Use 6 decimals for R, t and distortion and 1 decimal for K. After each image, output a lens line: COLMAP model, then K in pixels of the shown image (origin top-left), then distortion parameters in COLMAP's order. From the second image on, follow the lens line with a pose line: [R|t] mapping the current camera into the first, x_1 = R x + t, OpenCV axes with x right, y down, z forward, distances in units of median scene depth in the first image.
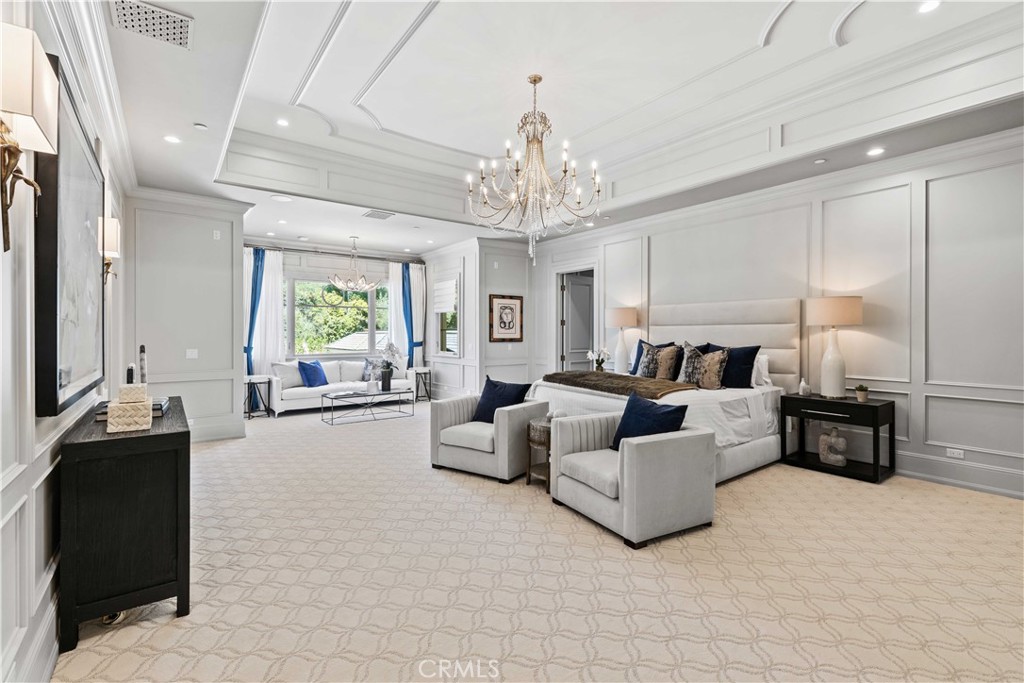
lens RADIAL K [[461.6, 0, 510.4], [0, 461.6, 333.7], [0, 0, 1]] dist [-0.000983, 0.000115]
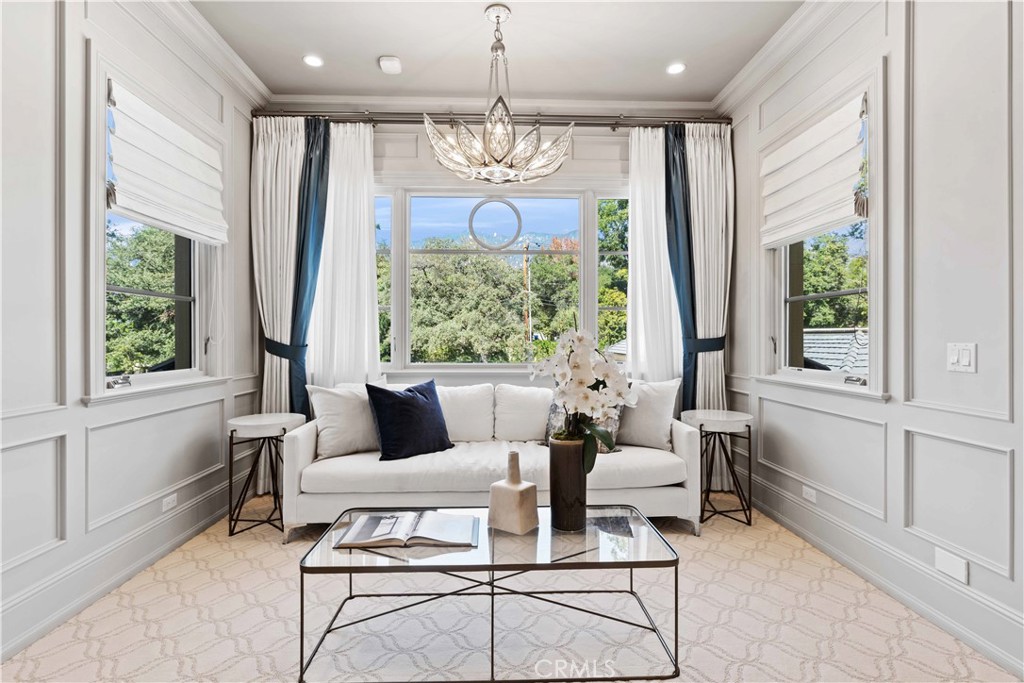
lens RADIAL K [[477.5, 0, 507.8], [0, 477.5, 334.7], [0, 0, 1]] dist [-0.012209, -0.000478]
pose [[0.817938, -0.002092, -0.575303, -0.118665], [-0.001450, 0.999983, -0.005698, 0.017968], [0.575305, 0.005495, 0.817920, 0.619308]]
